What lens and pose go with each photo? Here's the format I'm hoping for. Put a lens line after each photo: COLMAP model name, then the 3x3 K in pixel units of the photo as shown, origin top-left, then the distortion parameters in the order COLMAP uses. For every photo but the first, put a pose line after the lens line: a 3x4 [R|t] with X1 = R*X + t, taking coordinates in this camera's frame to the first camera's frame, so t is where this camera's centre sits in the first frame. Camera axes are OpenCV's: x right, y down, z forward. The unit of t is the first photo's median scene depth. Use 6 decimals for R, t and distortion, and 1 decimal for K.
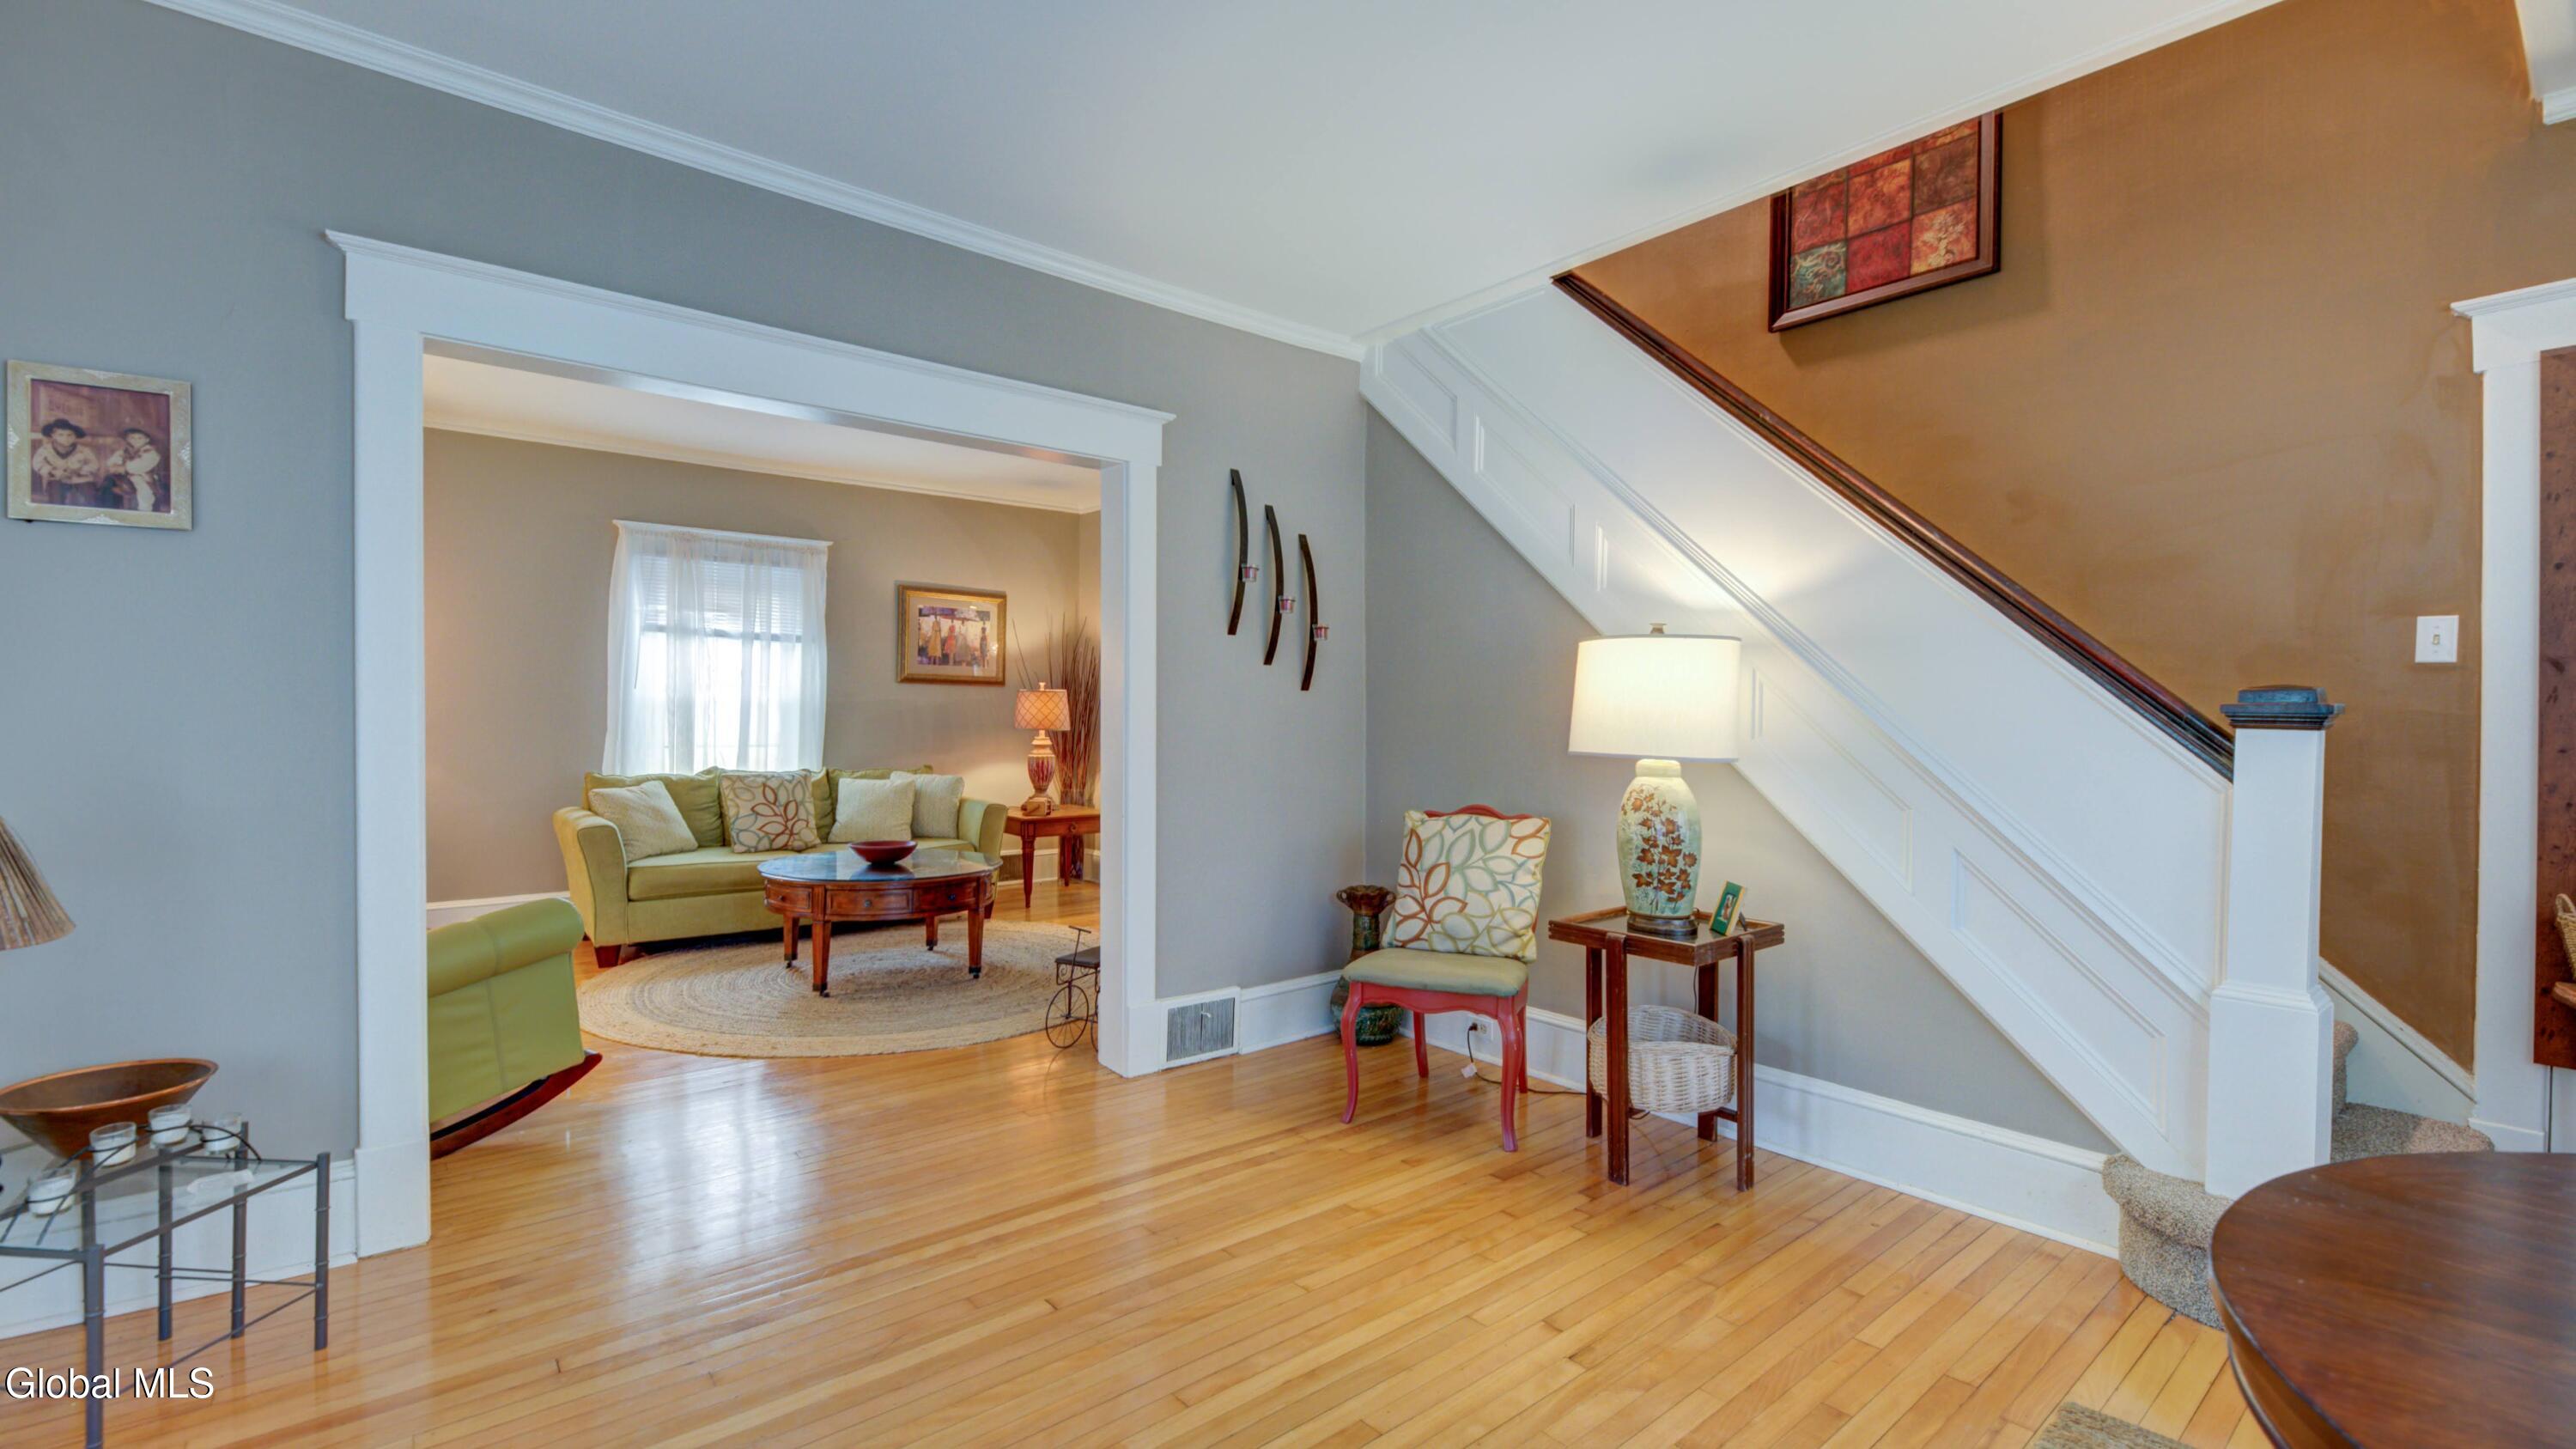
lens RADIAL K [[1127.9, 0, 1288.0], [0, 1127.9, 724.5], [0, 0, 1]] dist [0.000885, 0.000041]
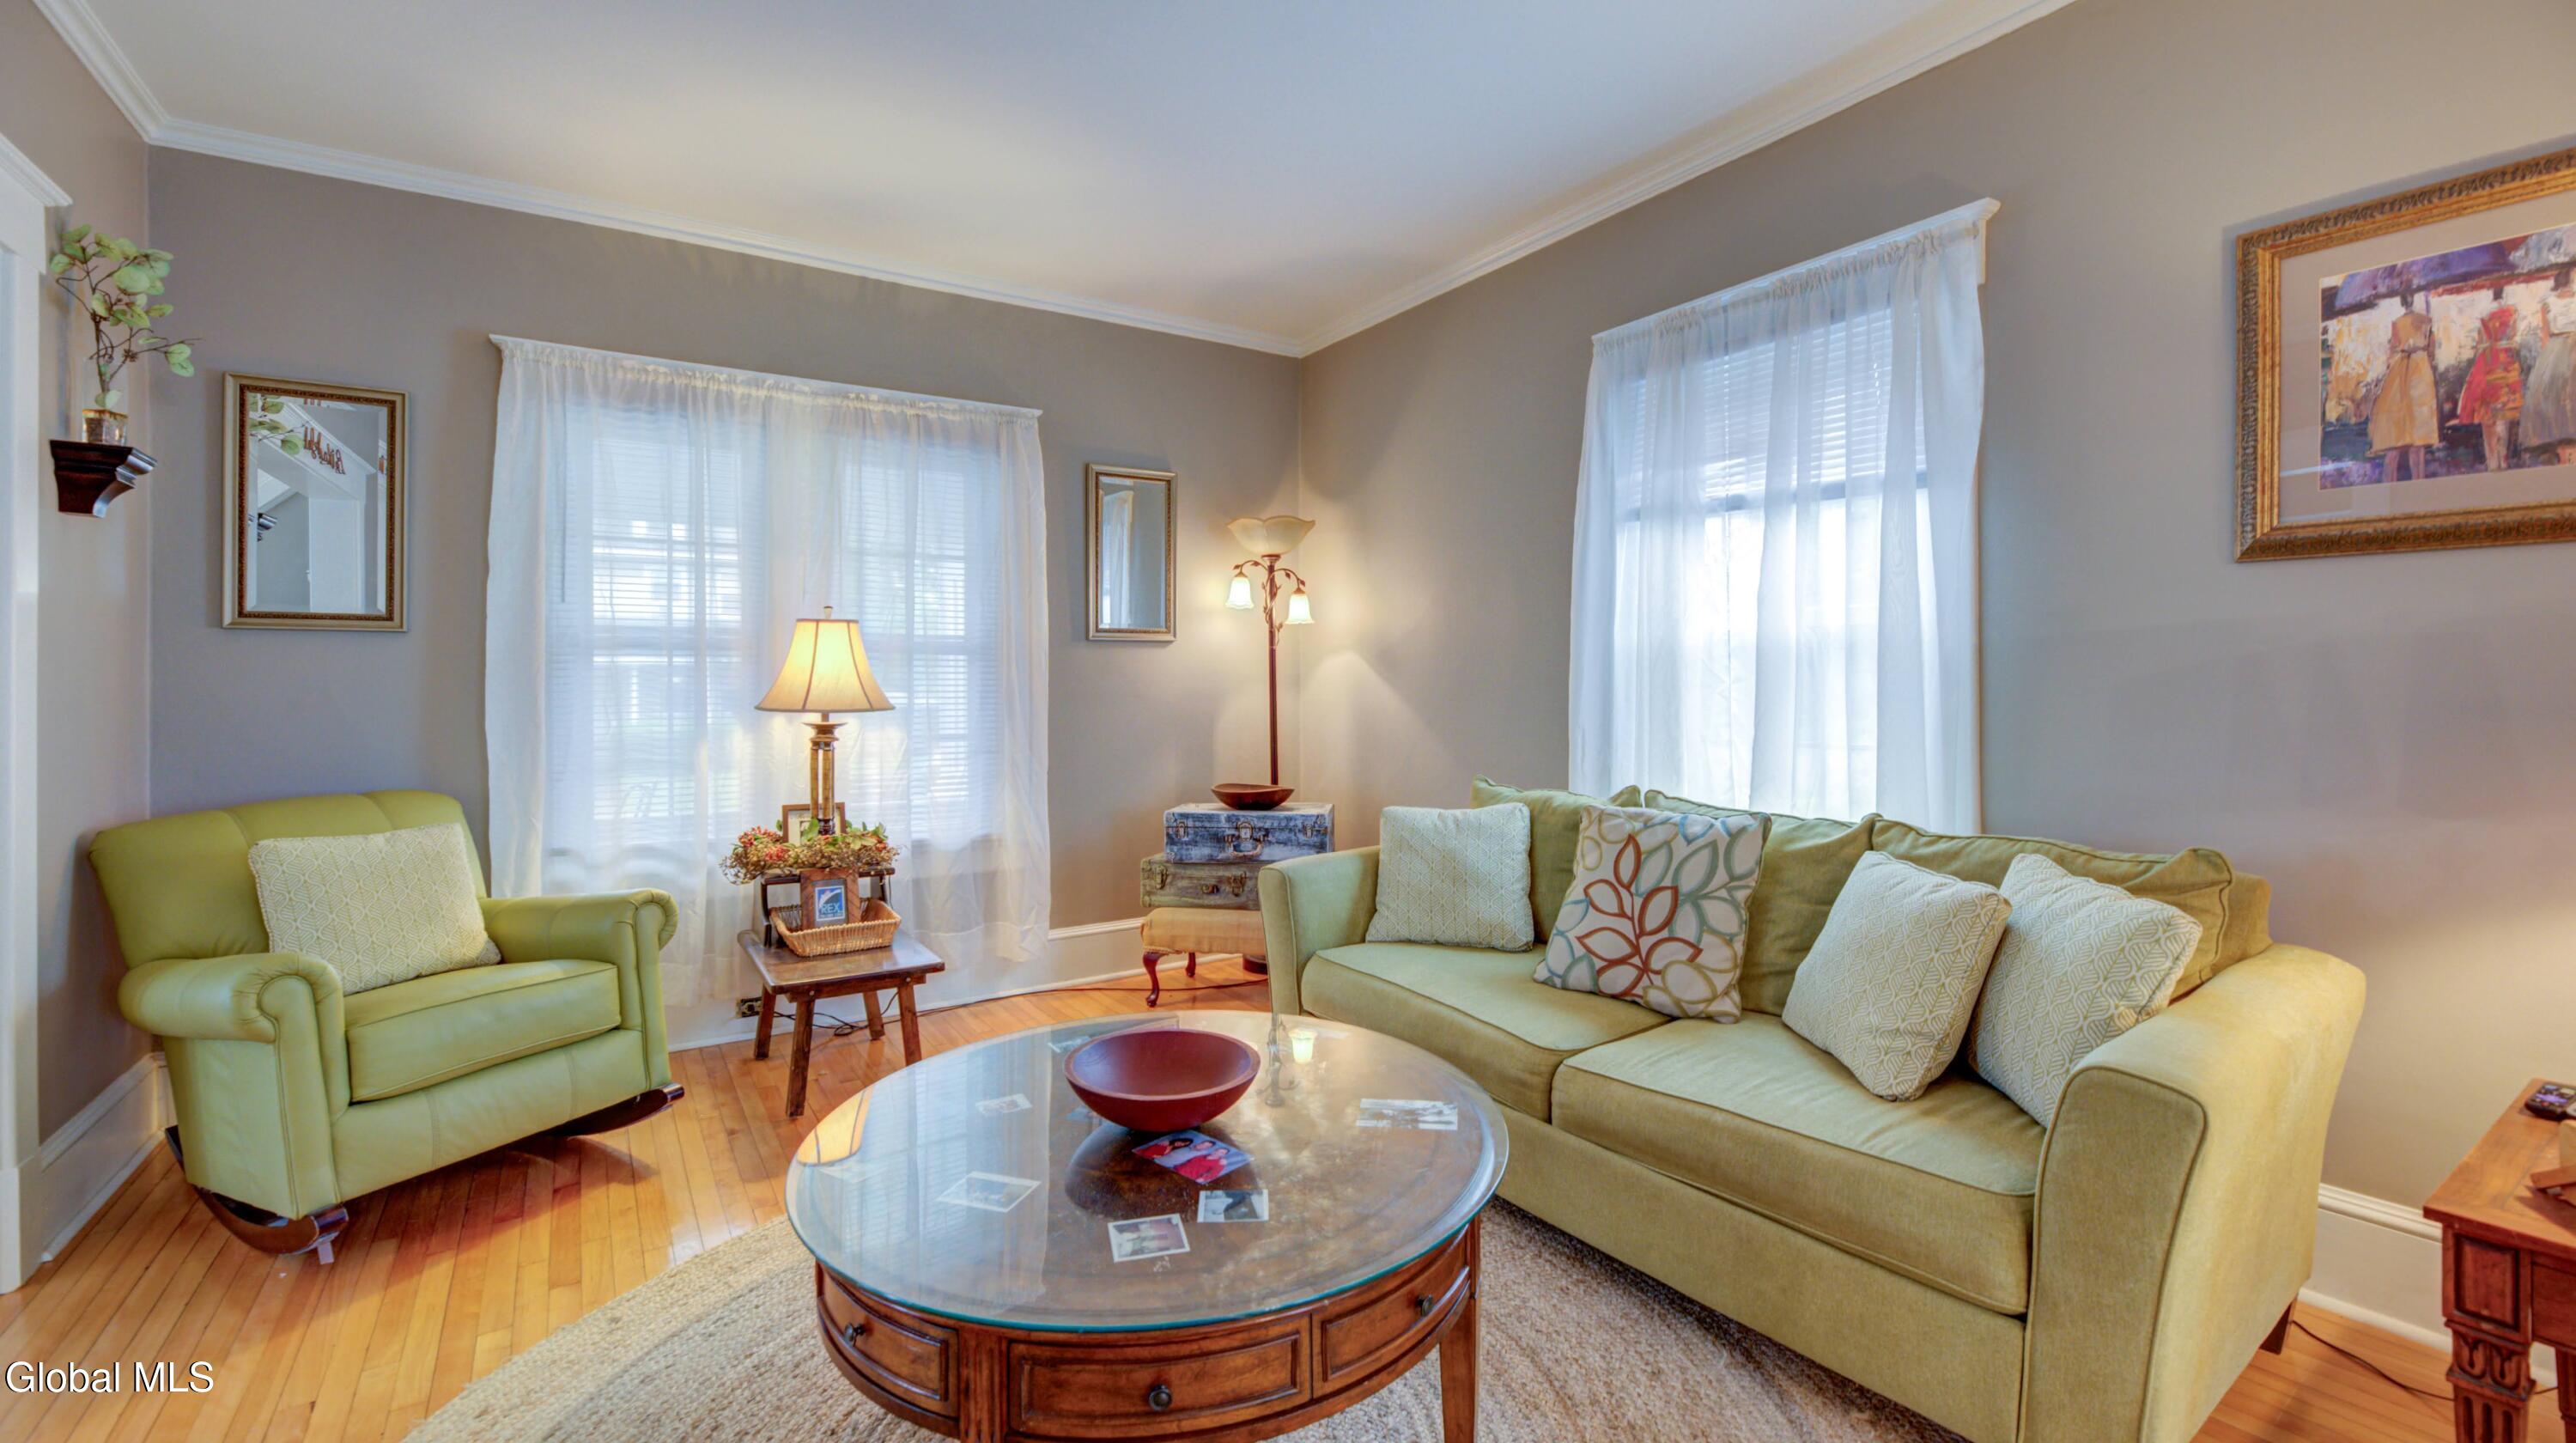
lens RADIAL K [[1118.8, 0, 1284.7], [0, 1118.8, 690.8], [0, 0, 1]] dist [-0.004288, -0.000857]
pose [[-0.099032, -0.006181, -0.995065, -0.024522], [0.001833, 0.999978, -0.006394, -0.000752], [0.995083, -0.002457, -0.099018, 0.865130]]
